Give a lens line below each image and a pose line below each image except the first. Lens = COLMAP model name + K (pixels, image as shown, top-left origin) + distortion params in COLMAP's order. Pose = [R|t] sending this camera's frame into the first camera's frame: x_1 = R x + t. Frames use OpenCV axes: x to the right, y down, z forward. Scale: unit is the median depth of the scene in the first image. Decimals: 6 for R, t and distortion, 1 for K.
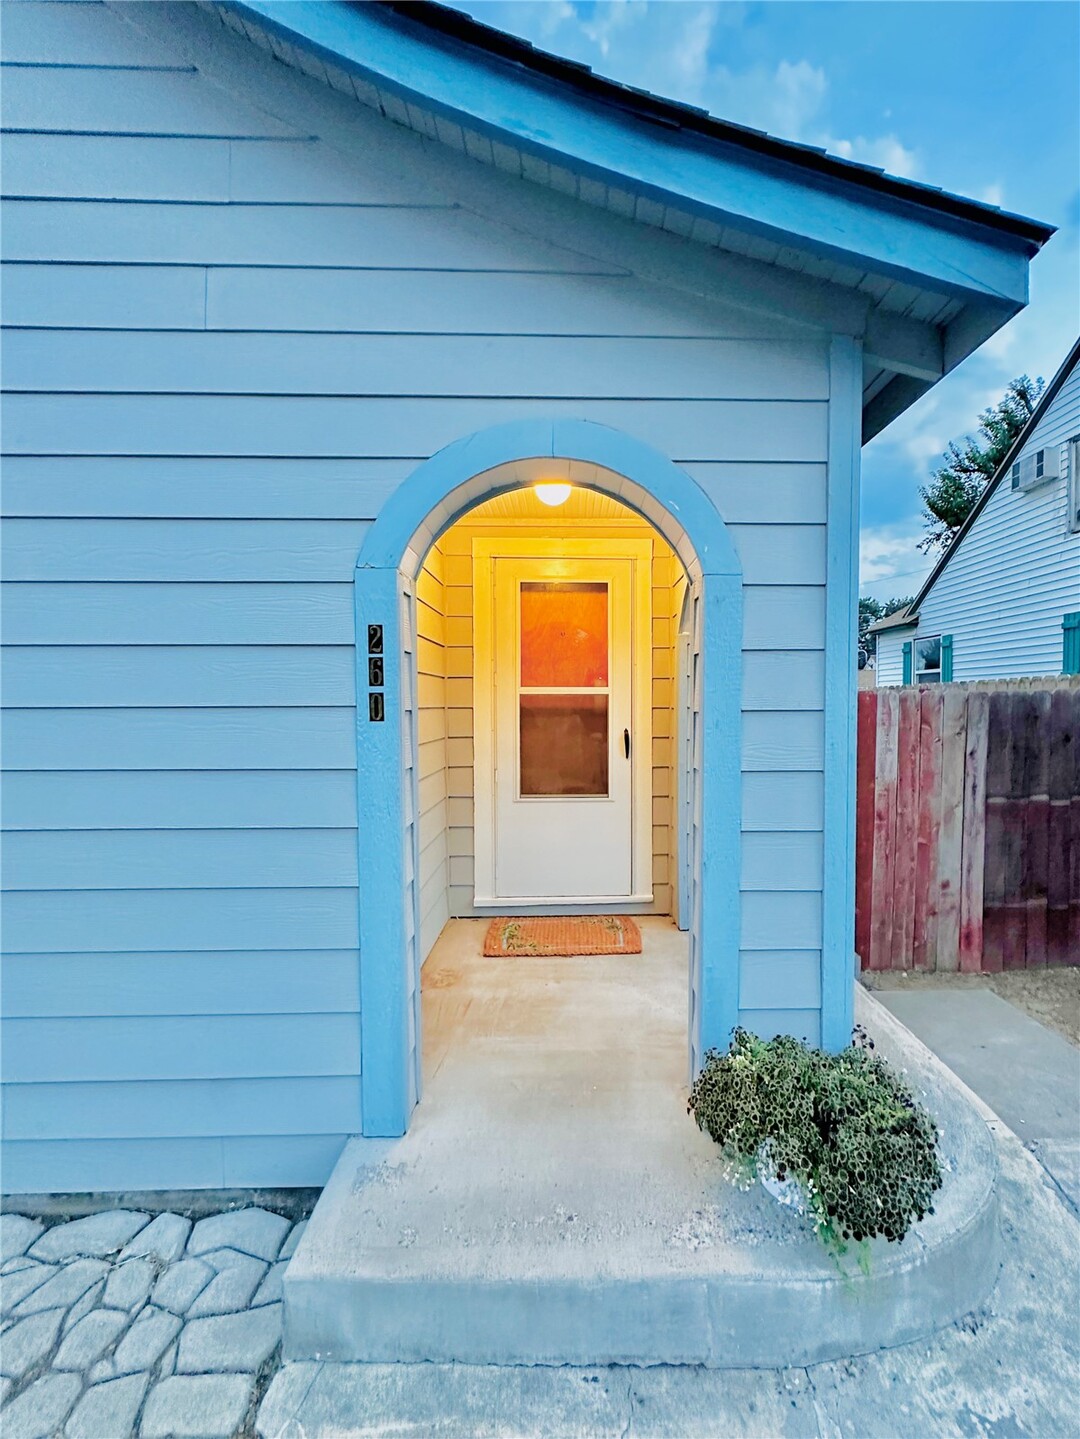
lens RADIAL K [[617.1, 0, 540.0], [0, 617.1, 719.5], [0, 0, 1]] dist [-0.000214, 0.000277]
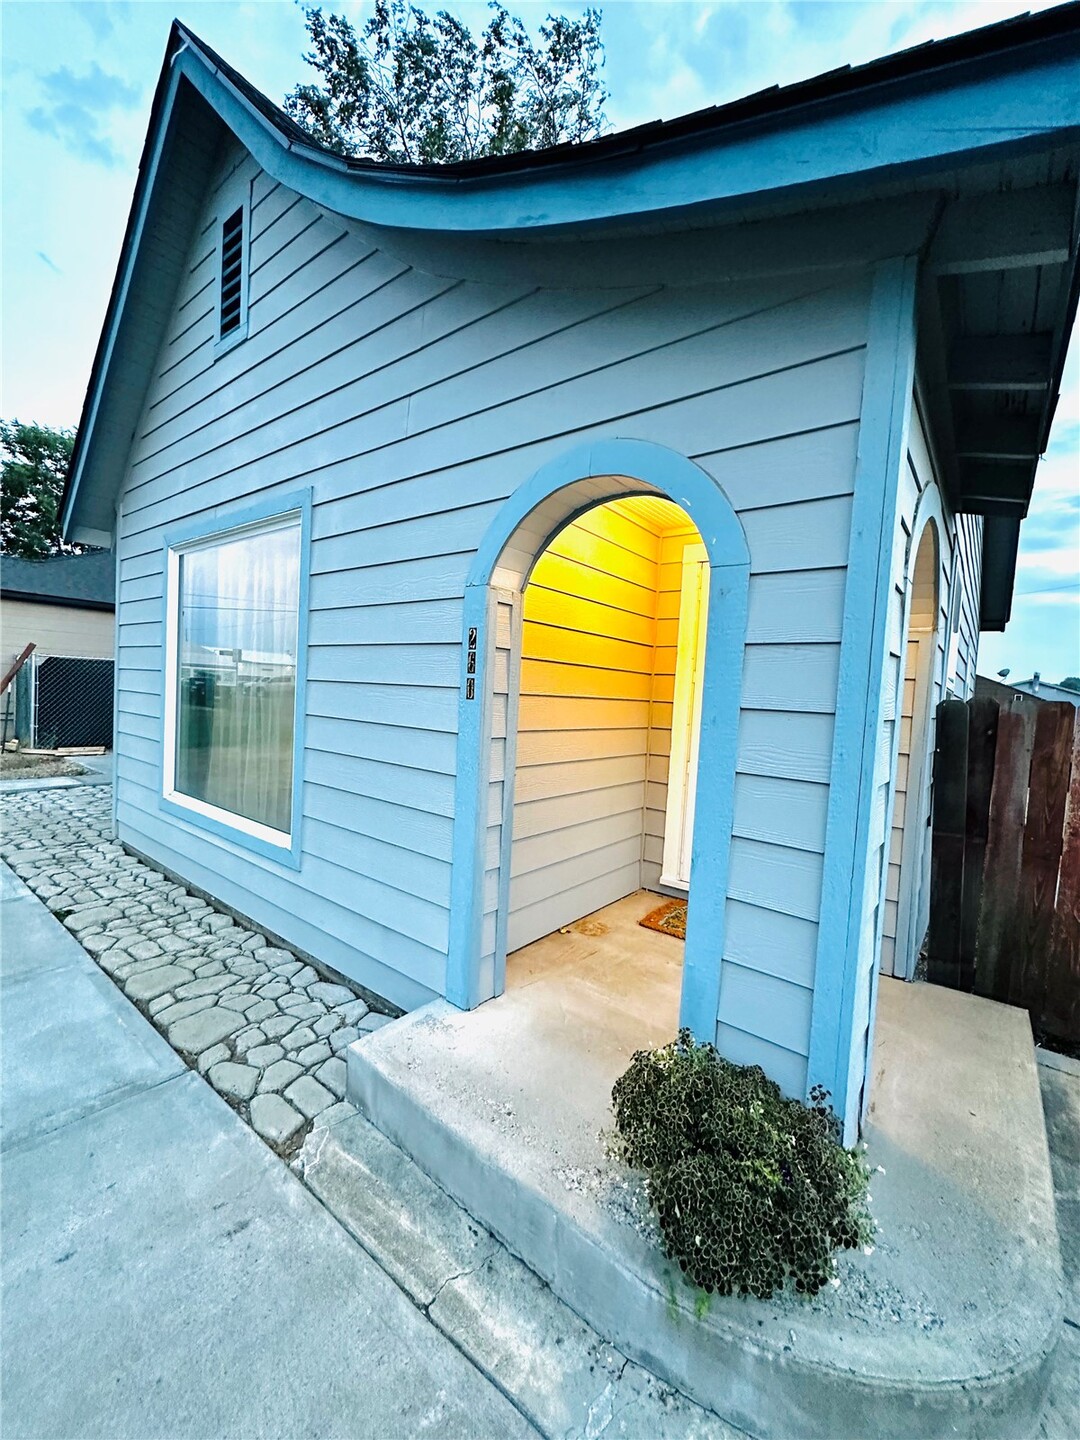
lens RADIAL K [[573.7, 0, 540.0], [0, 573.7, 720.0], [0, 0, 1]] dist [0.001916, -0.000419]
pose [[0.768594, 0.073825, -0.635463, 0.667385], [-0.073138, 0.996946, 0.027360, 0.001858], [0.635543, 0.025447, 0.771646, 0.131509]]
